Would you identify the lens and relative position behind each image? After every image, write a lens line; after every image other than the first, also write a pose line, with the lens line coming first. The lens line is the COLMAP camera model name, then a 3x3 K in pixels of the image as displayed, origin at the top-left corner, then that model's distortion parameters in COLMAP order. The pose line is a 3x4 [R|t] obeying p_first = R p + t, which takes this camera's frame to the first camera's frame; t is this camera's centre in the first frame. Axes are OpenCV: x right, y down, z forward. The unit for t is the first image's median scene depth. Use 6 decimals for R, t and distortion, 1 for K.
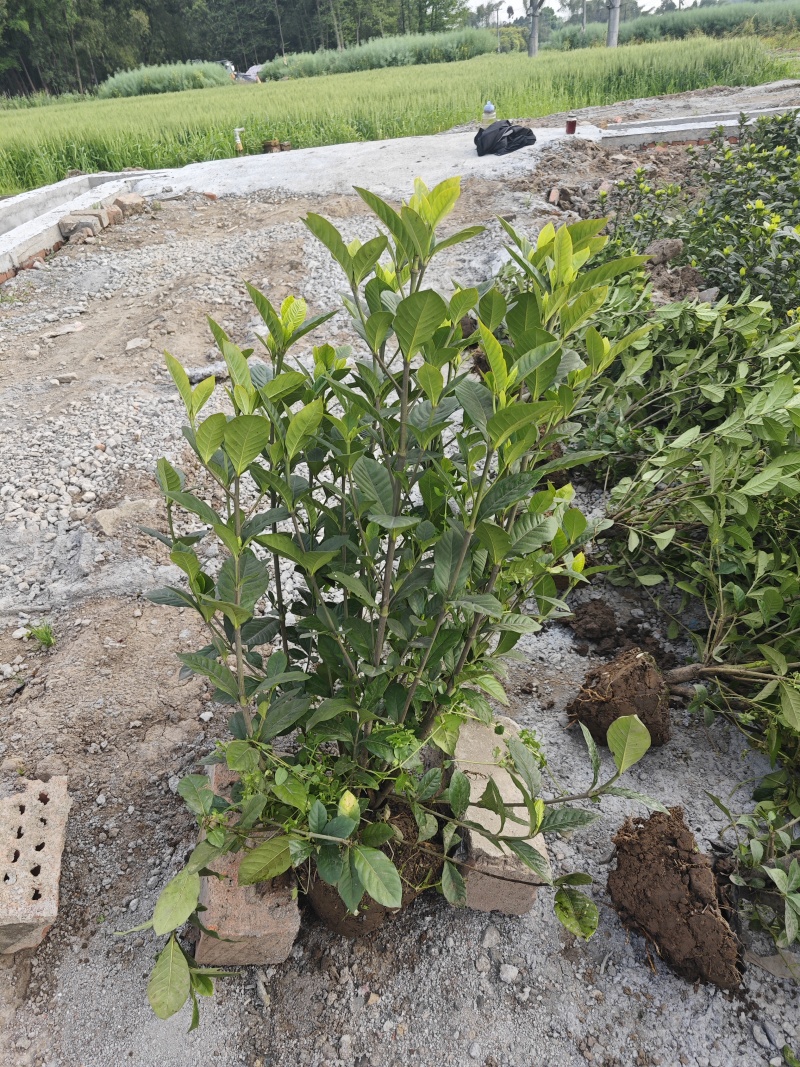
lens RADIAL K [[711.2, 0, 392.0], [0, 711.2, 529.4], [0, 0, 1]] dist [0.051768, -0.049898]
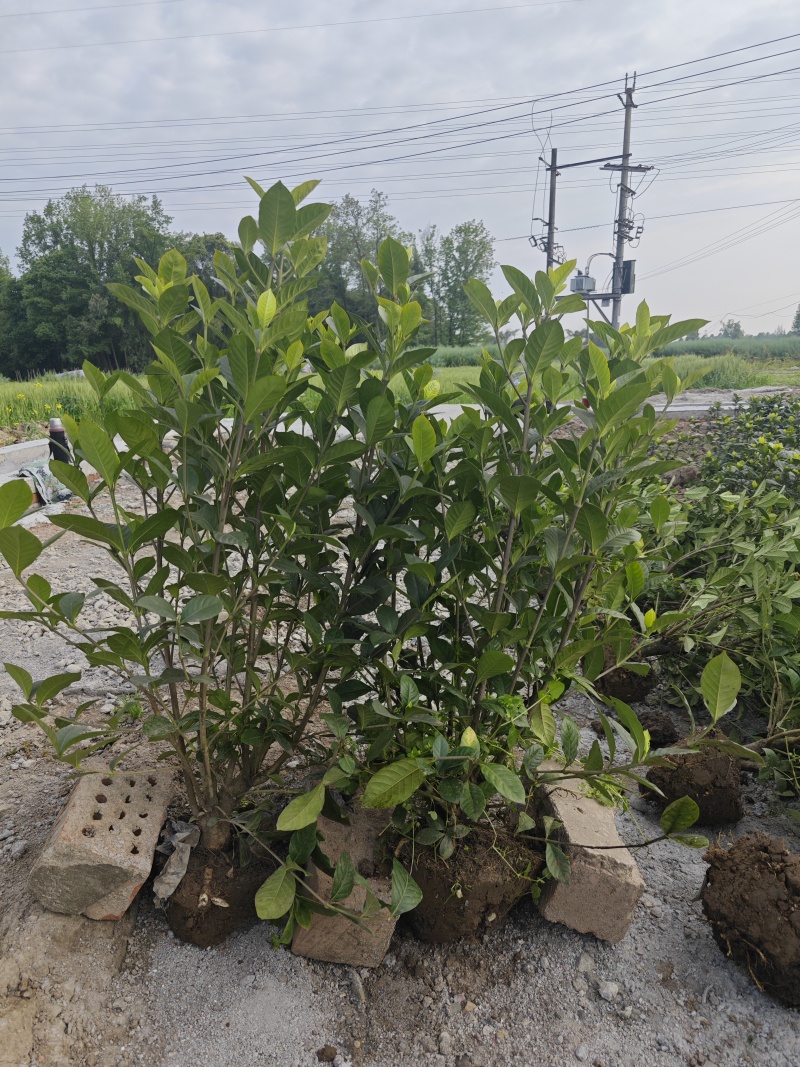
lens RADIAL K [[714.6, 0, 396.7], [0, 714.6, 532.1], [0, 0, 1]] dist [0.037690, -0.030556]
pose [[0.997951, 0.060154, -0.021789, -0.140849], [-0.063977, 0.936429, -0.344976, 0.391320], [-0.000348, 0.345663, 0.938359, -0.133677]]
